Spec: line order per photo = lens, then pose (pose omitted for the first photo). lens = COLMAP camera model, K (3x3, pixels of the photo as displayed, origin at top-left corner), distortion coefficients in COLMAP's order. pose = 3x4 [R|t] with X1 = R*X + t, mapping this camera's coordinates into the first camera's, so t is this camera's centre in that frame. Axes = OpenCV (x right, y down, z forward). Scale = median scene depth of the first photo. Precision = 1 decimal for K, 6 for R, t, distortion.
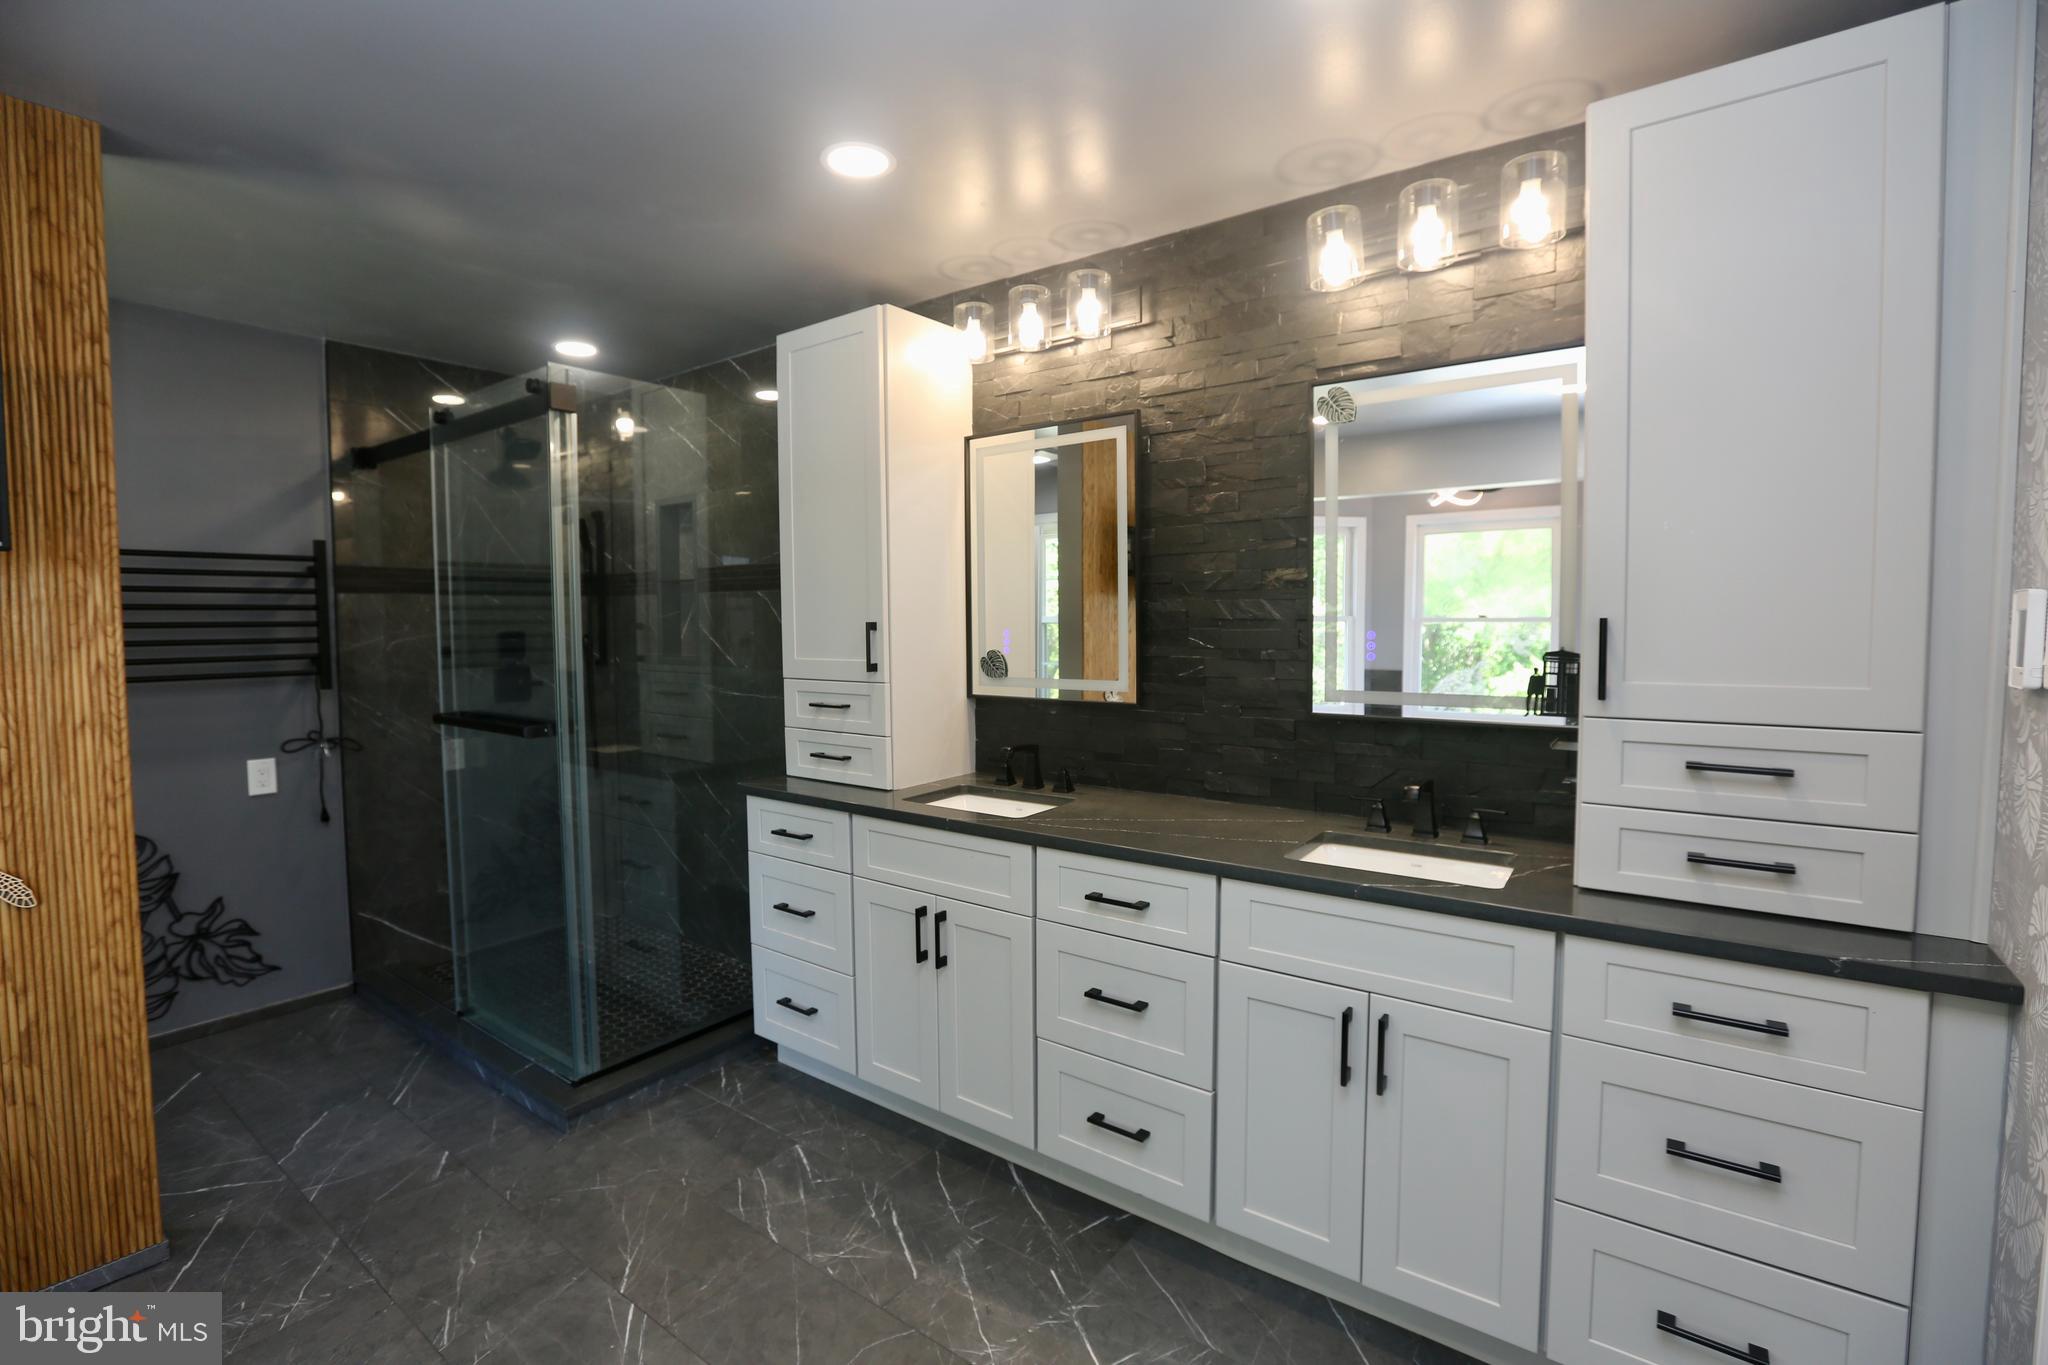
lens RADIAL K [[954.4, 0, 984.0], [0, 954.4, 678.8], [0, 0, 1]] dist [-0.032659, 0.011773]
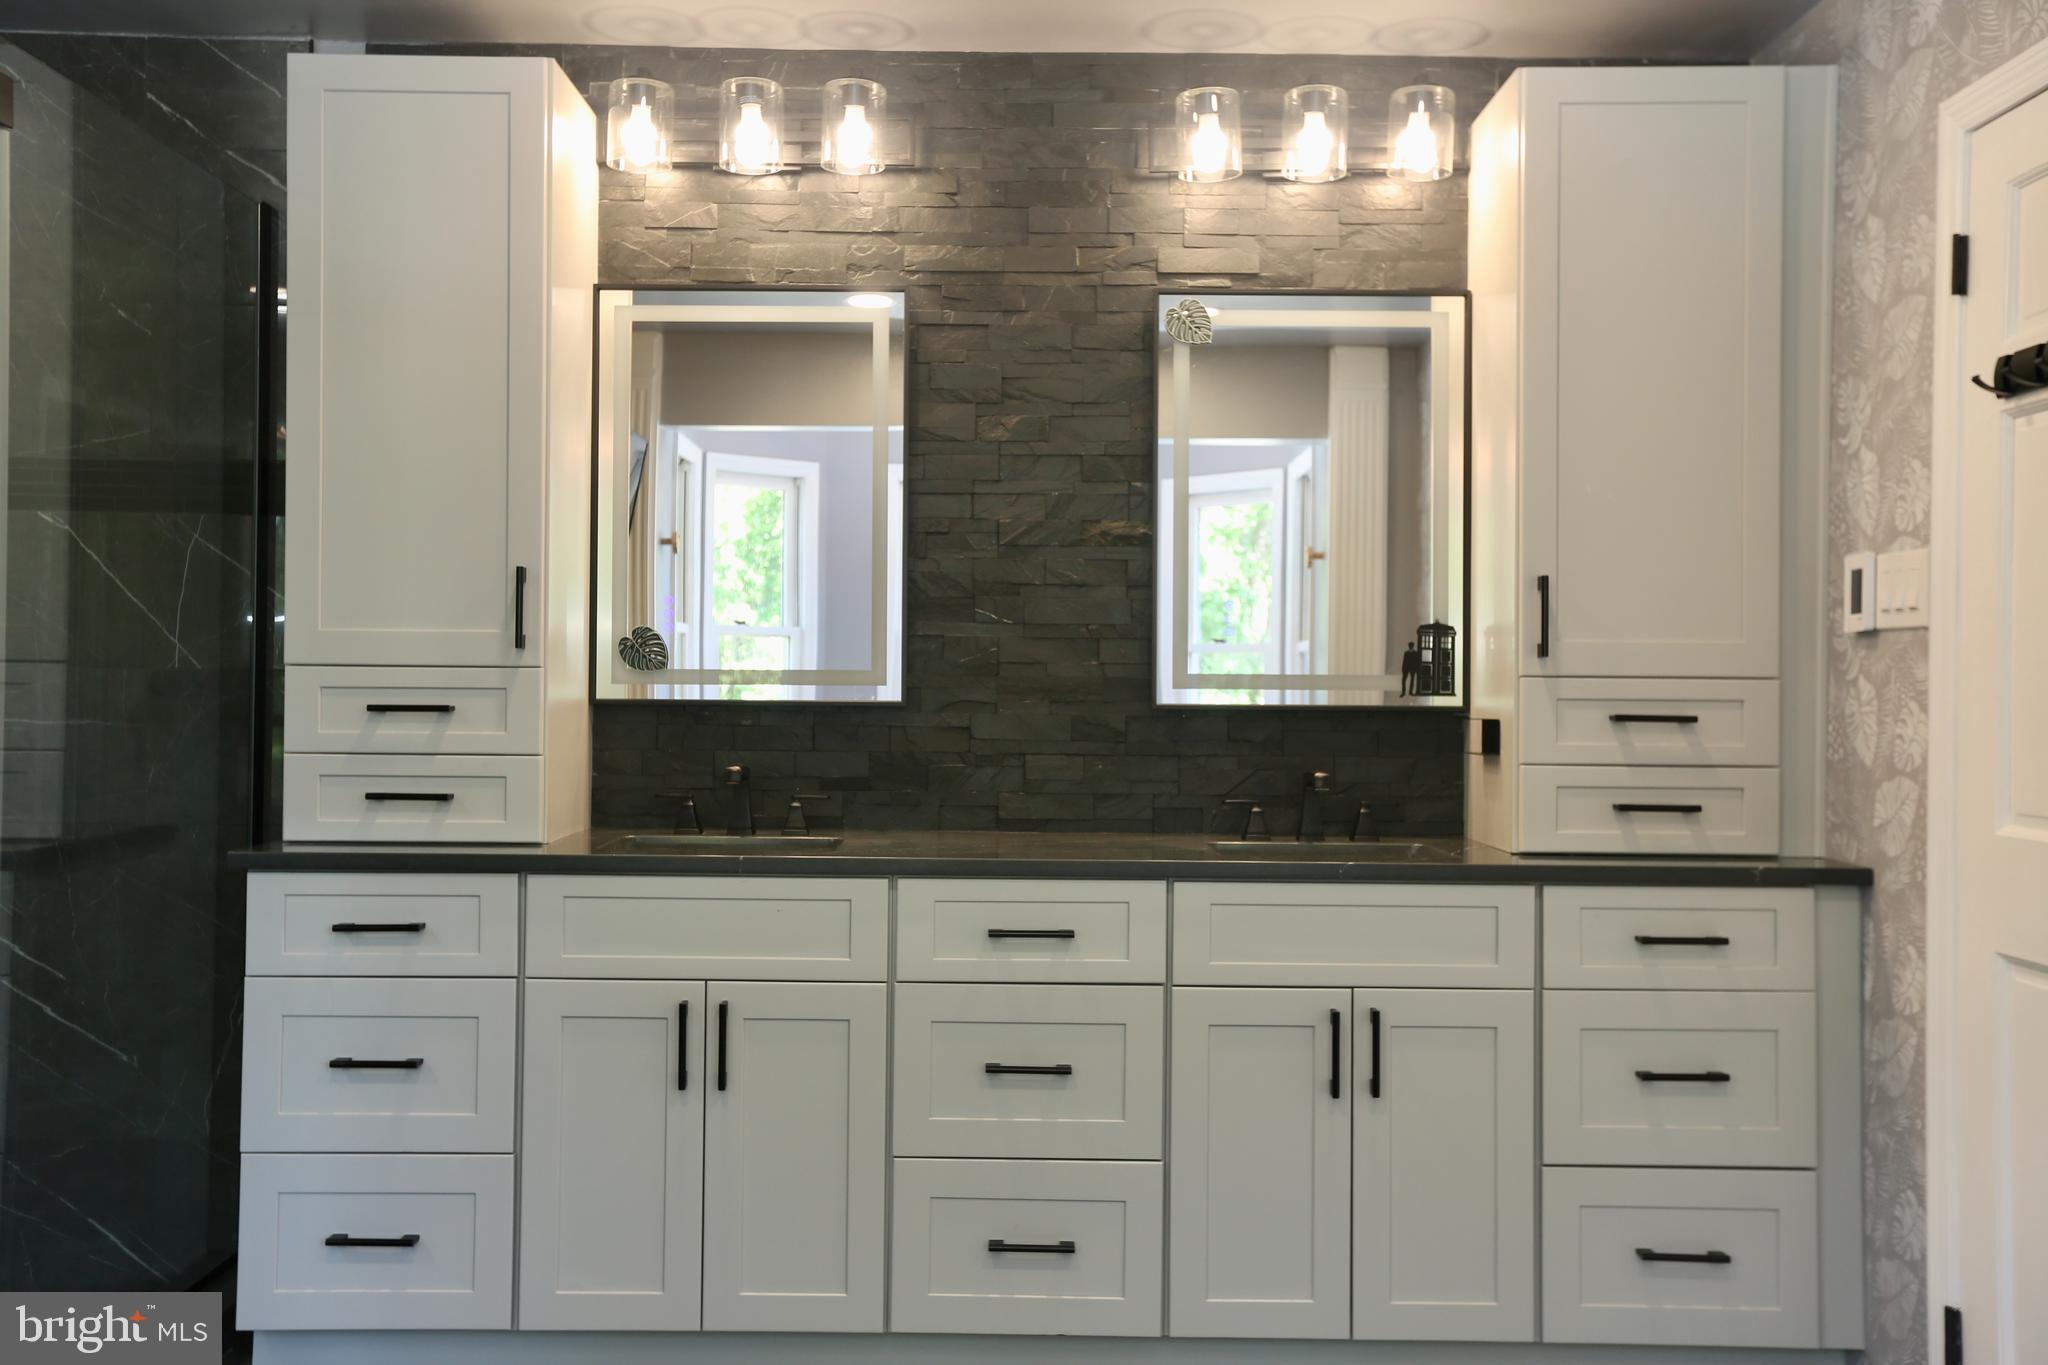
lens RADIAL K [[1980.3, 0, 1024.0], [0, 1980.3, 682.5], [0, 0, 1]] dist [0.051194, 0.000717]
pose [[0.799765, 0.017806, 0.600049, -0.713201], [0.019947, 0.998220, -0.056207, 0.105954], [-0.599982, 0.056922, 0.797986, -0.238396]]
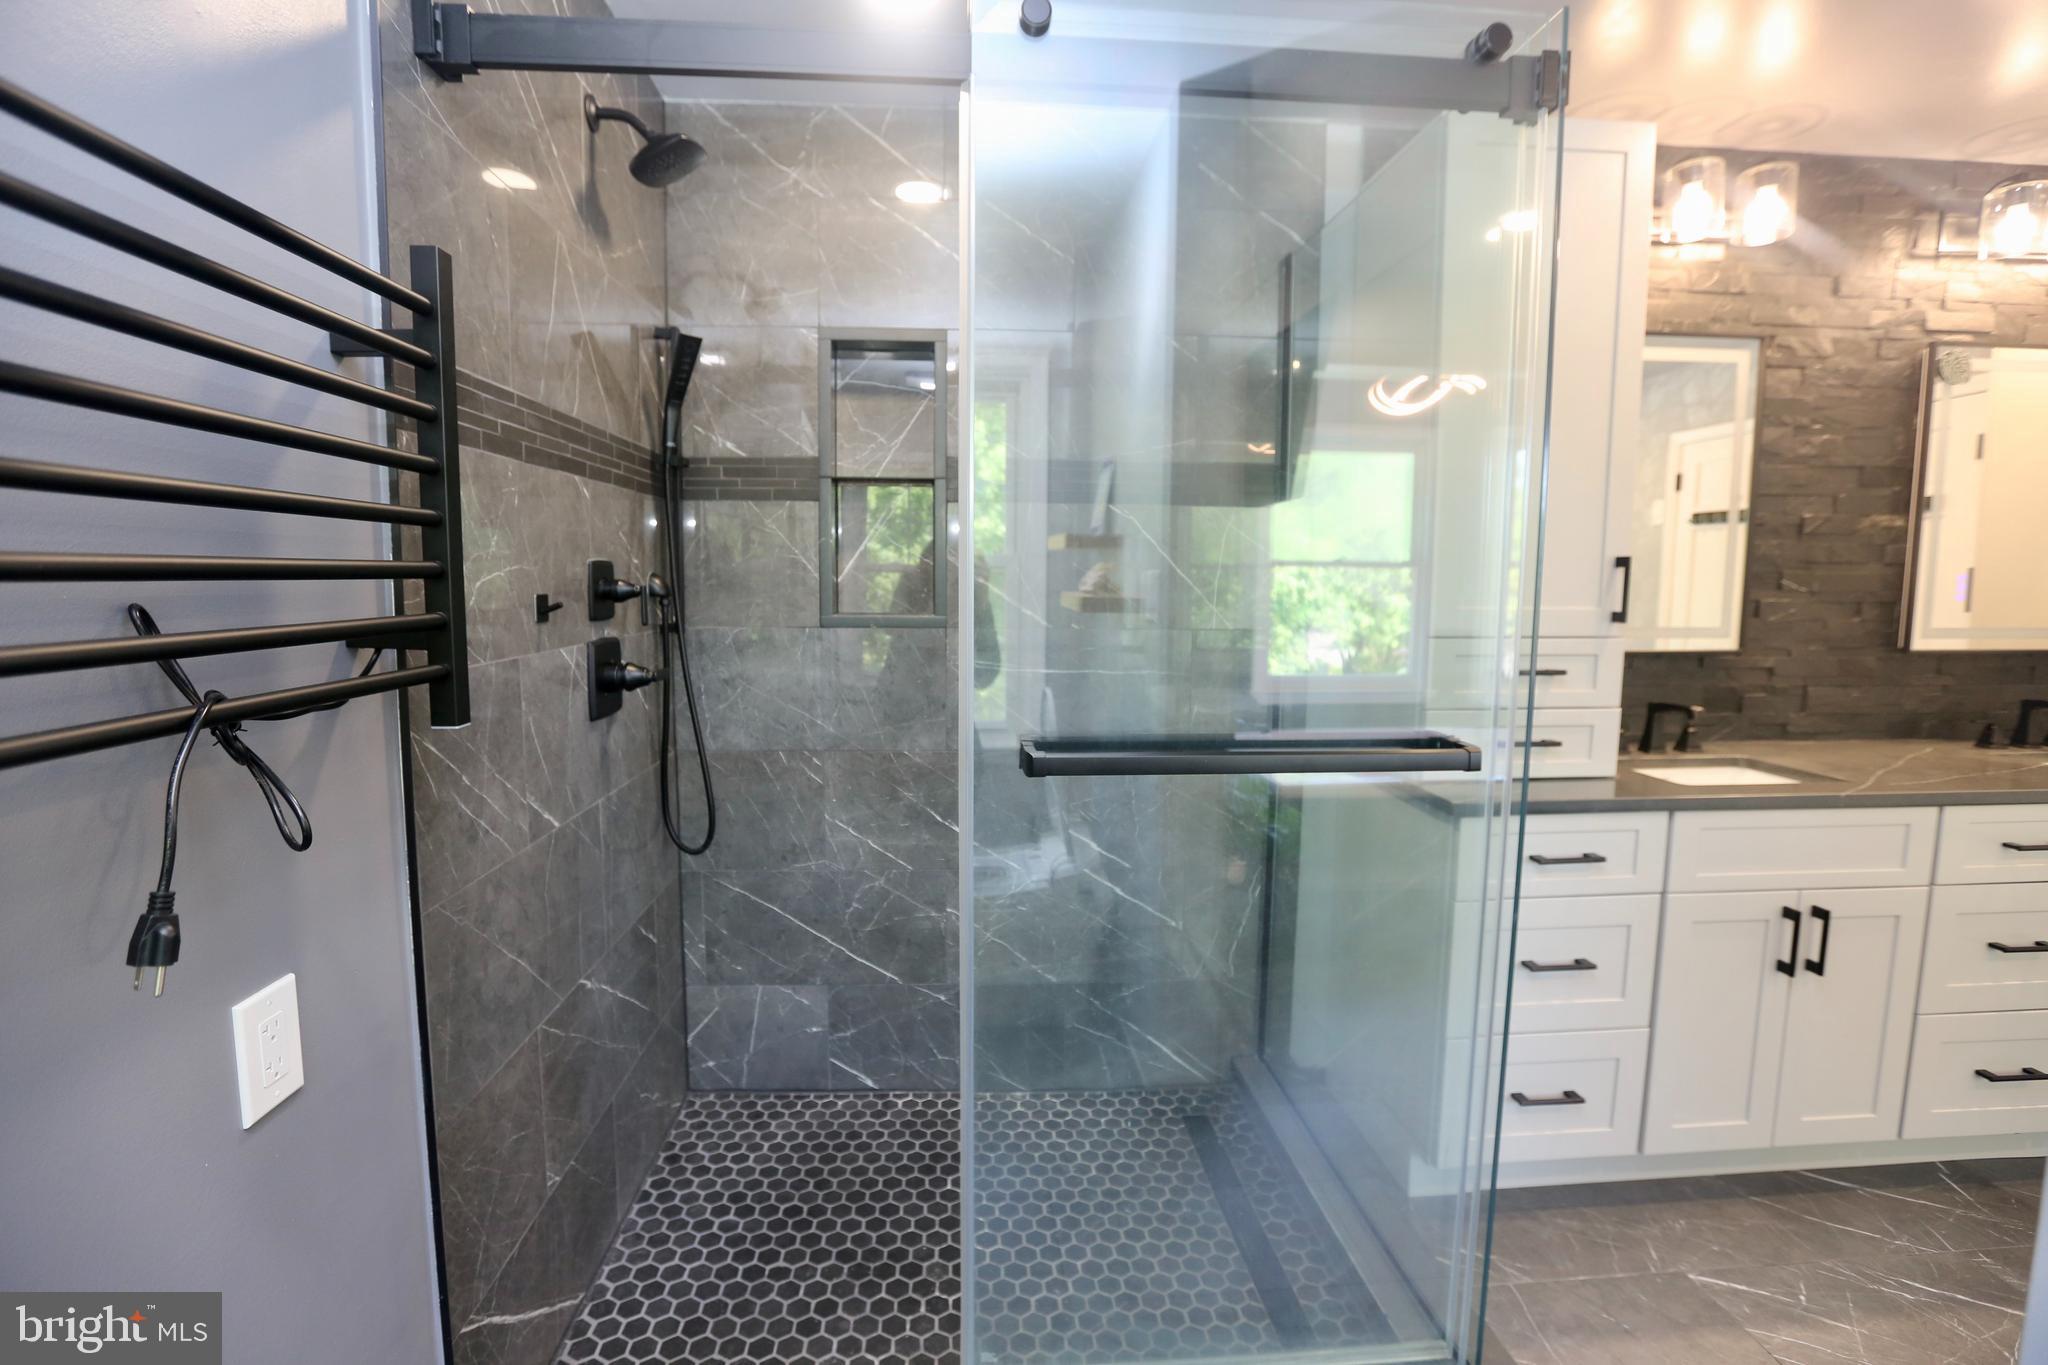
lens RADIAL K [[909.5, 0, 1024.0], [0, 909.5, 682.5], [0, 0, 1]] dist [-0.010937, 0.000075]
pose [[0.739973, -0.064246, 0.669561, -1.081064], [0.032538, 0.997682, 0.059770, -0.021320], [-0.671849, -0.022442, 0.740348, 0.900952]]
